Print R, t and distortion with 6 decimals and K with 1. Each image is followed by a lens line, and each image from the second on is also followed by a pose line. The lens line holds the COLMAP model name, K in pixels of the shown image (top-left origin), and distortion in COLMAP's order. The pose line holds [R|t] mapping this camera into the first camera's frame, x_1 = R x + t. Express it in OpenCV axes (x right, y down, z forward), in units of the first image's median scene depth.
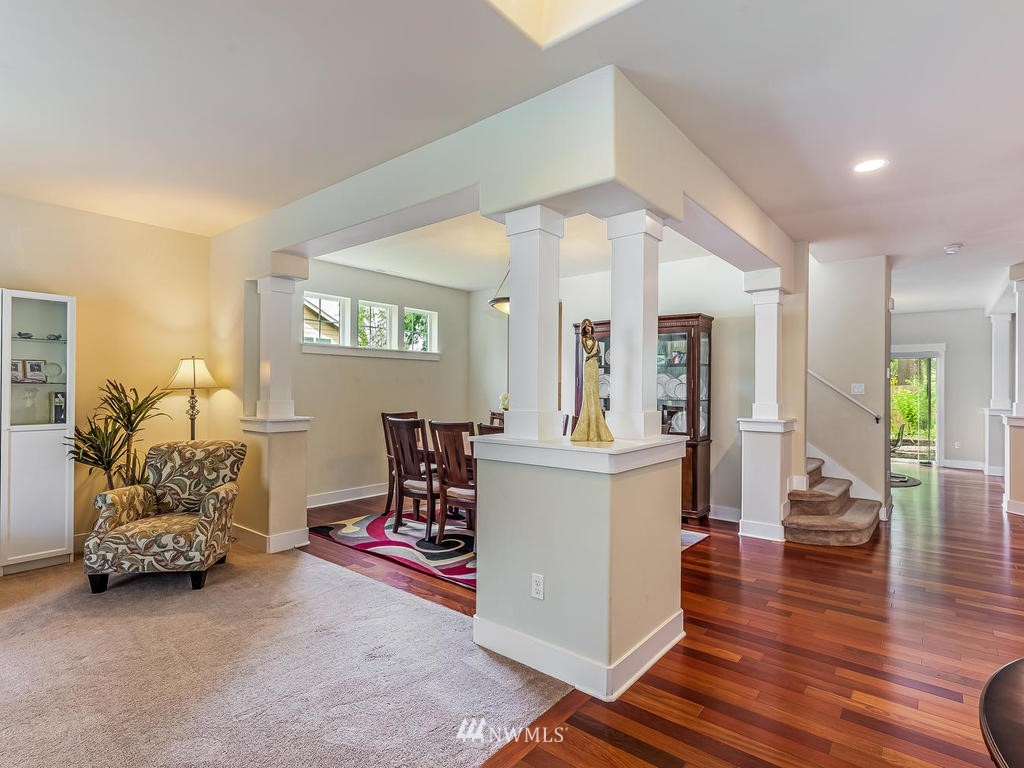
lens RADIAL K [[527.6, 0, 509.2], [0, 527.6, 388.1], [0, 0, 1]] dist [0.001456, 0.002948]
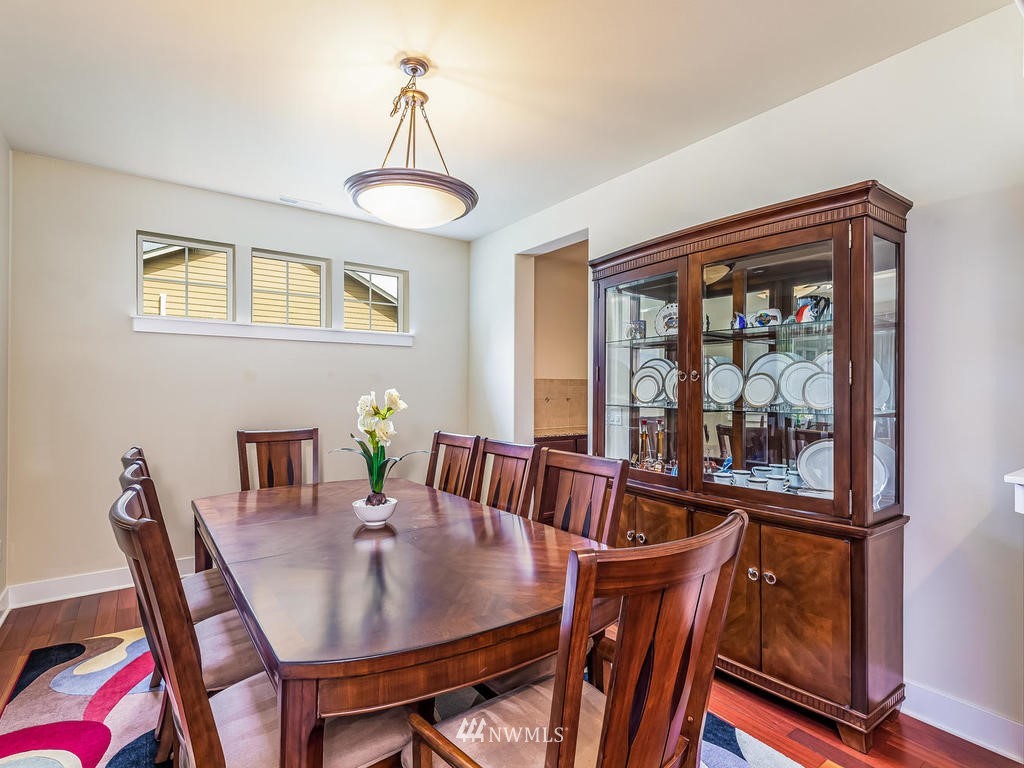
lens RADIAL K [[527.6, 0, 510.2], [0, 527.6, 386.1], [0, 0, 1]] dist [0.001456, 0.002948]
pose [[0.965278, -0.005491, -0.261169, 0.272900], [0.005182, 0.999985, -0.001872, 0.000566], [0.261175, 0.000454, 0.965291, 0.735705]]
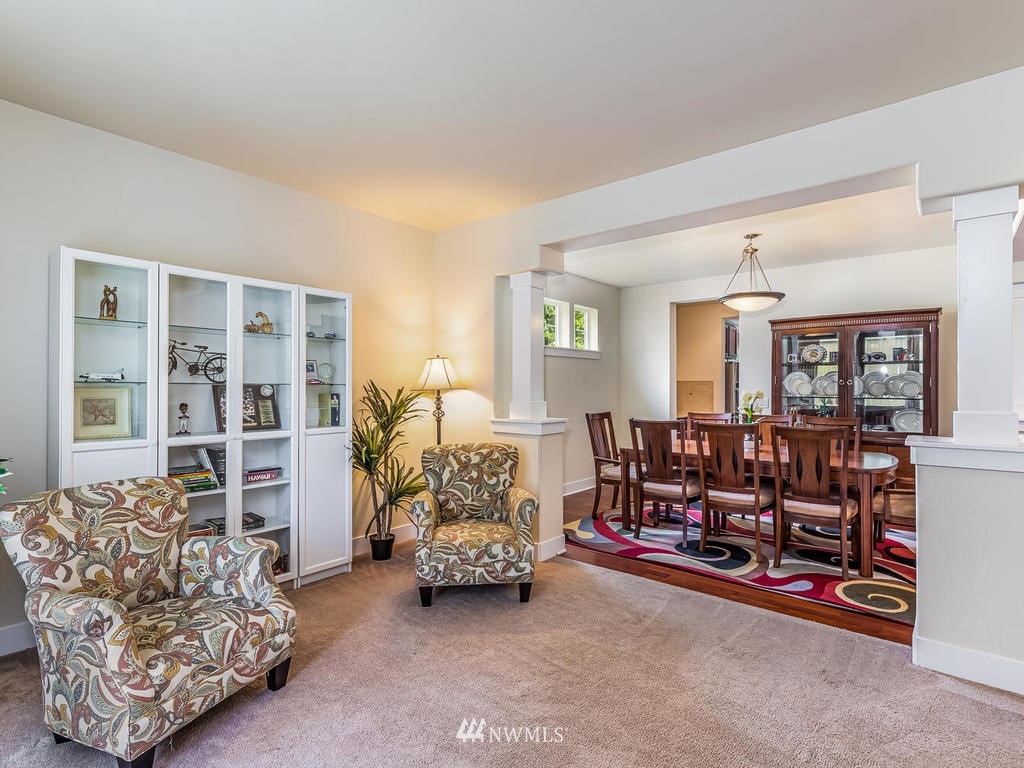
lens RADIAL K [[527.6, 0, 511.7], [0, 527.6, 382.4], [0, 0, 1]] dist [0.001456, 0.002948]
pose [[0.999977, -0.004381, -0.005092, -0.521552], [0.004356, 0.999978, -0.004920, -0.006938], [0.005114, 0.004898, 0.999975, 0.044989]]
